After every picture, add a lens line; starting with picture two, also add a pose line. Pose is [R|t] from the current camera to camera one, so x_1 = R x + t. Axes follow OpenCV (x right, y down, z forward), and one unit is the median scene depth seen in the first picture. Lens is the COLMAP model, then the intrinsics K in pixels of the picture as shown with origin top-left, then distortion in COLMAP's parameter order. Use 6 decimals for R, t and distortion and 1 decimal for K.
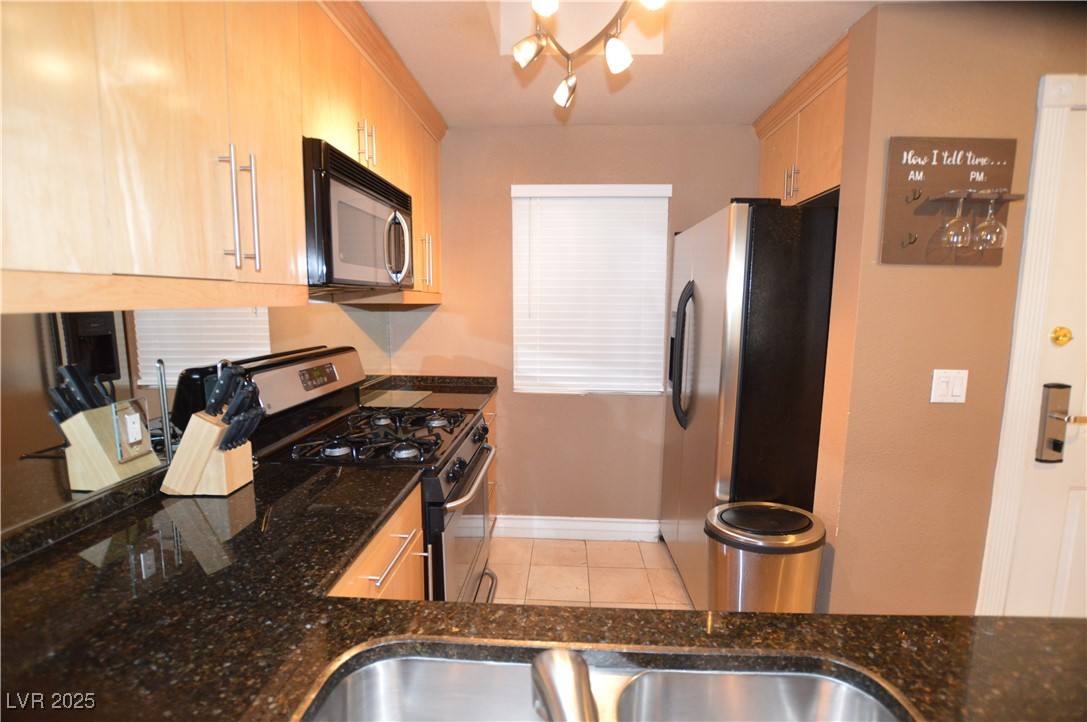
lens RADIAL K [[491.1, 0, 550.4], [0, 491.1, 357.7], [0, 0, 1]] dist [-0.026414, 0.000007]
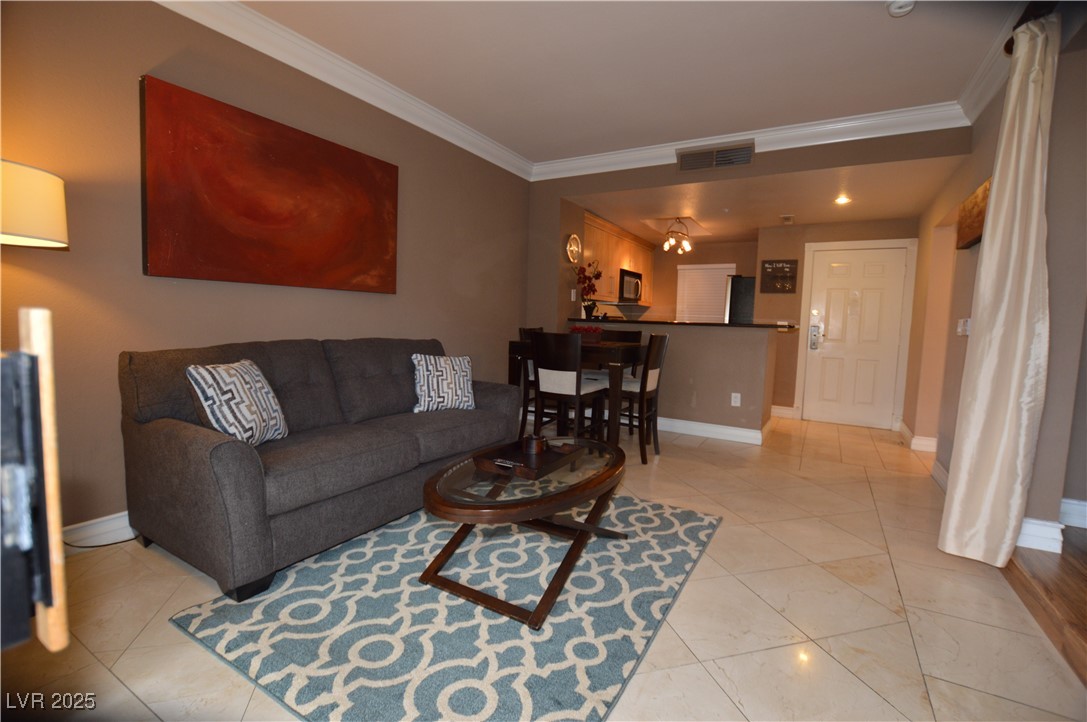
lens RADIAL K [[491.1, 0, 550.4], [0, 491.1, 357.7], [0, 0, 1]] dist [-0.026414, 0.000007]
pose [[0.891729, 0.056180, -0.449069, 0.985773], [-0.078787, 0.996384, -0.031799, 0.574367], [0.445659, 0.063737, 0.892931, -3.182399]]
